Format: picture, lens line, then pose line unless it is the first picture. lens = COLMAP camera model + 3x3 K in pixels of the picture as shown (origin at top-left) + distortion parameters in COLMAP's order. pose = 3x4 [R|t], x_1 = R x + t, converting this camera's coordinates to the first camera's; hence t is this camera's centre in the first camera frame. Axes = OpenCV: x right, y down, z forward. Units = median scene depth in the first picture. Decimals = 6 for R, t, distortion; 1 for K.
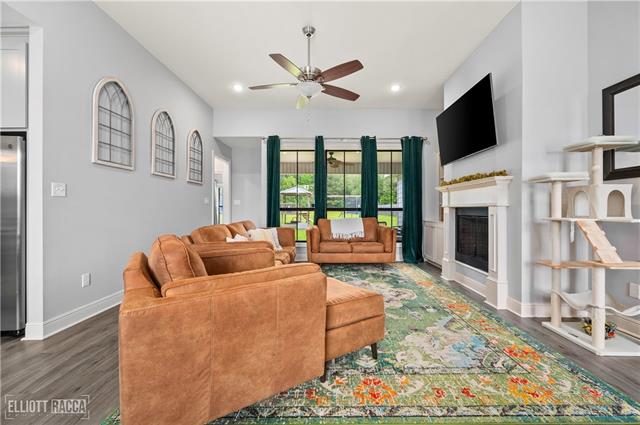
lens RADIAL K [[275.0, 0, 317.1], [0, 275.0, 210.5], [0, 0, 1]] dist [-0.002564, -0.000333]
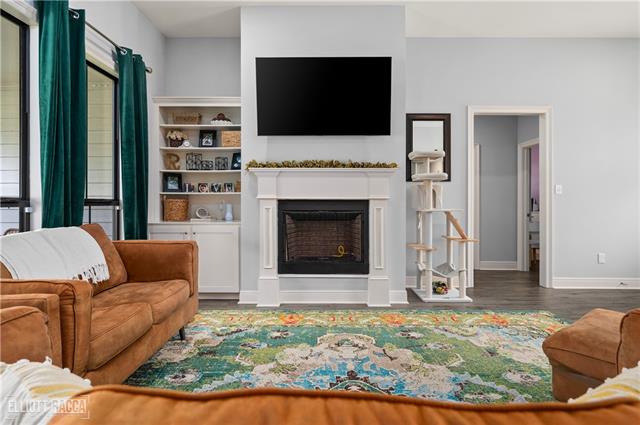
lens RADIAL K [[330.0, 0, 324.9], [0, 330.0, 206.4], [0, 0, 1]] dist [-0.005224, 0.000026]
pose [[-0.036169, -0.013861, 0.999250, -0.487469], [0.001228, 0.999902, 0.013914, -0.009021], [-0.999345, 0.001731, -0.036149, 1.270785]]
